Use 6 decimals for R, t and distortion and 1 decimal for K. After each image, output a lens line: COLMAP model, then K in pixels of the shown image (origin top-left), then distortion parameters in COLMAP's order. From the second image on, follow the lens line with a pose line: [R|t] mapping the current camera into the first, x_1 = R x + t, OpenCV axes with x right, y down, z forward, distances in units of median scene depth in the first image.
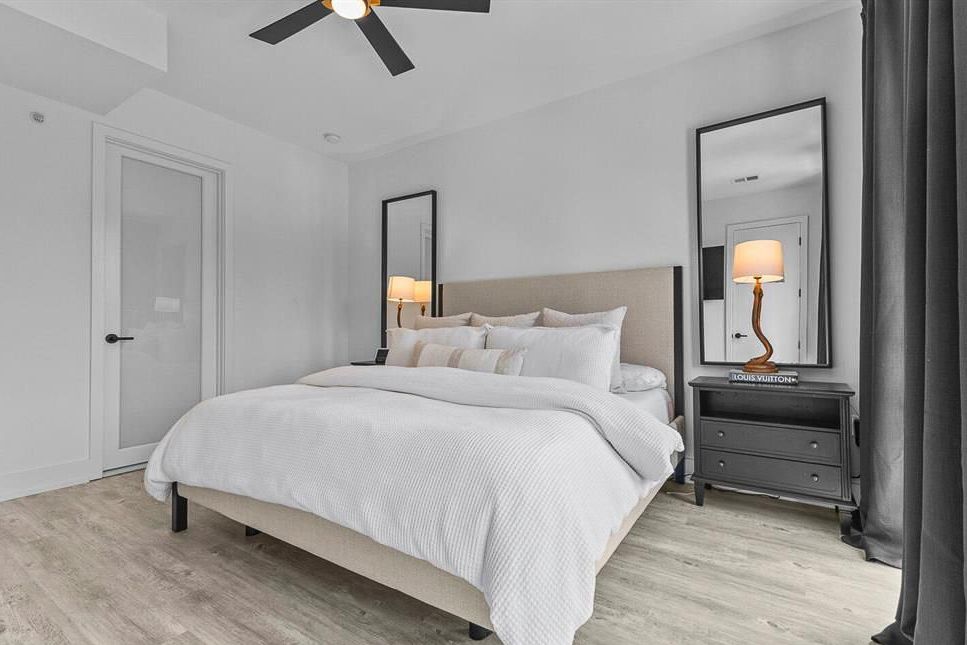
lens RADIAL K [[442.3, 0, 481.9], [0, 442.3, 323.9], [0, 0, 1]] dist [0.002369, 0.000882]
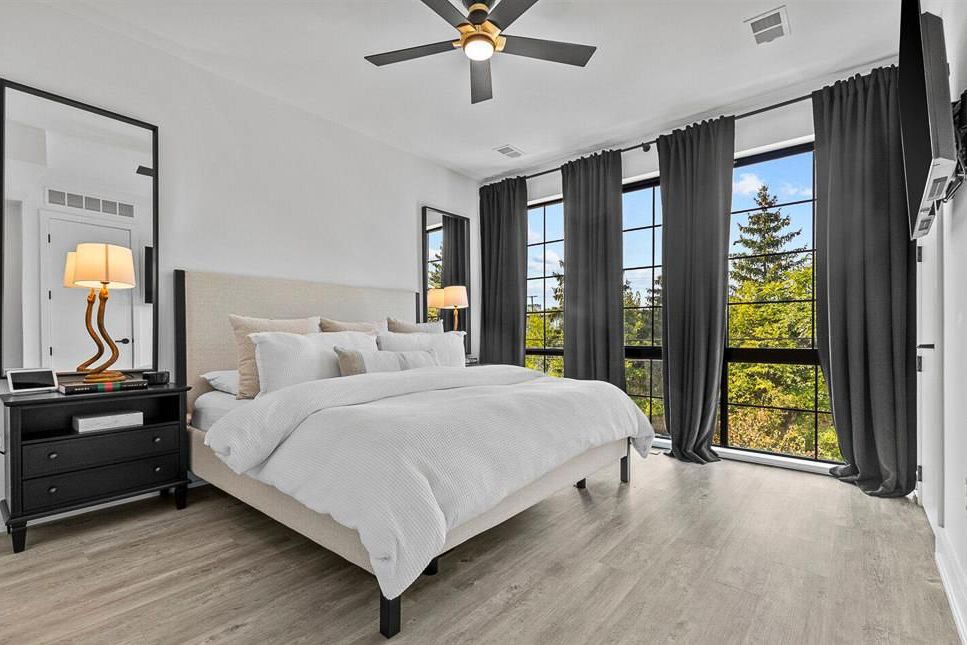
lens RADIAL K [[442.3, 0, 482.8], [0, 442.3, 331.3], [0, 0, 1]] dist [0.002369, 0.000882]
pose [[0.126461, 0.008449, 0.991936, -1.550345], [-0.003244, 0.999962, -0.008104, 0.018147], [-0.991966, -0.002193, 0.126484, 0.906157]]
